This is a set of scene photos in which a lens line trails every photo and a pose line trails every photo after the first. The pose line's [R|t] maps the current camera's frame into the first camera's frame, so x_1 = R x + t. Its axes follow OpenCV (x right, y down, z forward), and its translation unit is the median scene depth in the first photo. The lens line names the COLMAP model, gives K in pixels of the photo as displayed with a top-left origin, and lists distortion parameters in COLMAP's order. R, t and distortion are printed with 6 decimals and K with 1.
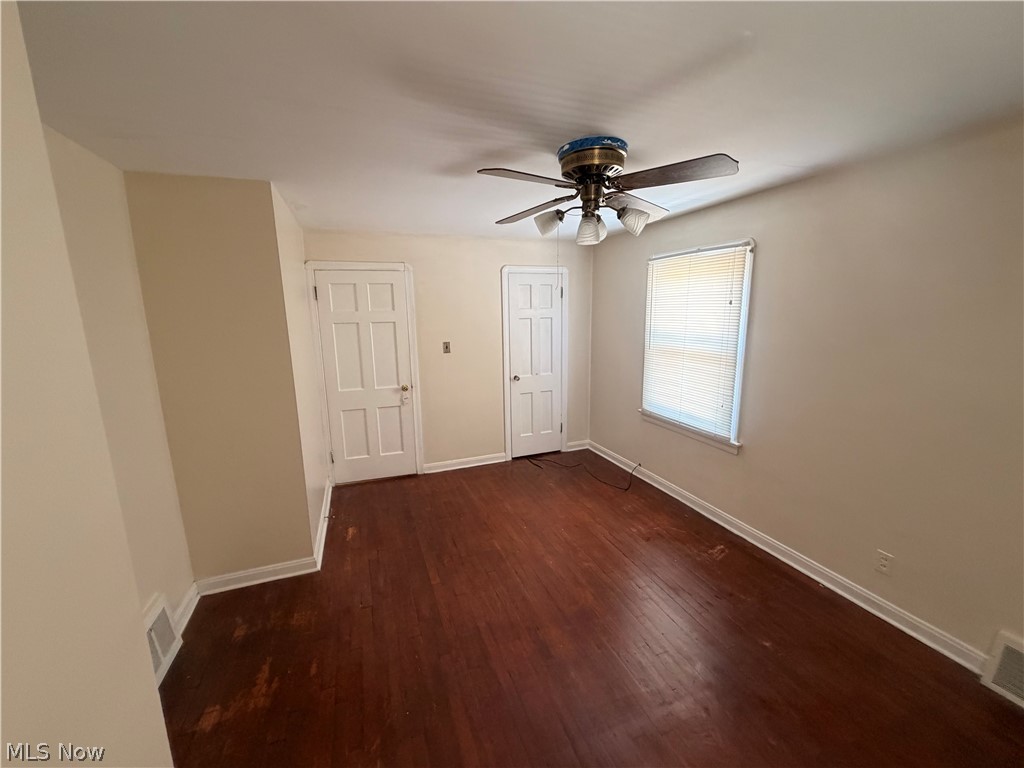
lens RADIAL K [[412.2, 0, 510.6], [0, 412.2, 379.3], [0, 0, 1]] dist [0.003676, 0.000478]
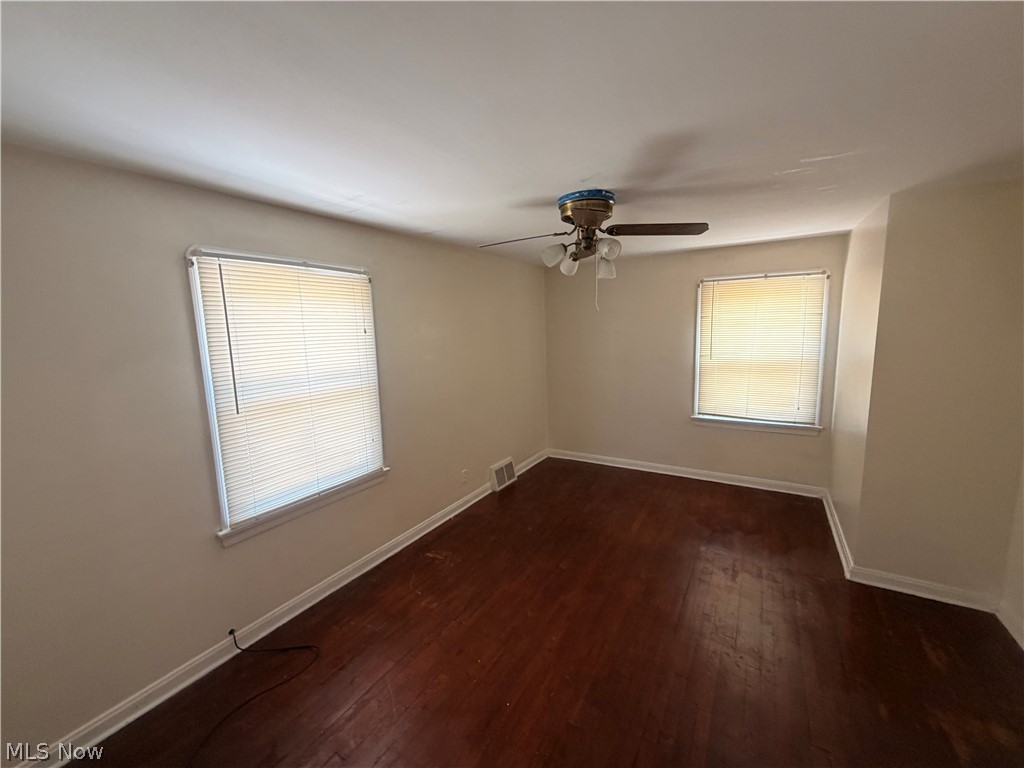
lens RADIAL K [[412.2, 0, 509.2], [0, 412.2, 381.3], [0, 0, 1]] dist [0.003676, 0.000478]
pose [[-0.613852, -0.070588, 0.786259, -0.447673], [0.171273, 0.960361, 0.219936, -0.236435], [-0.770617, 0.269673, -0.577430, 1.378555]]
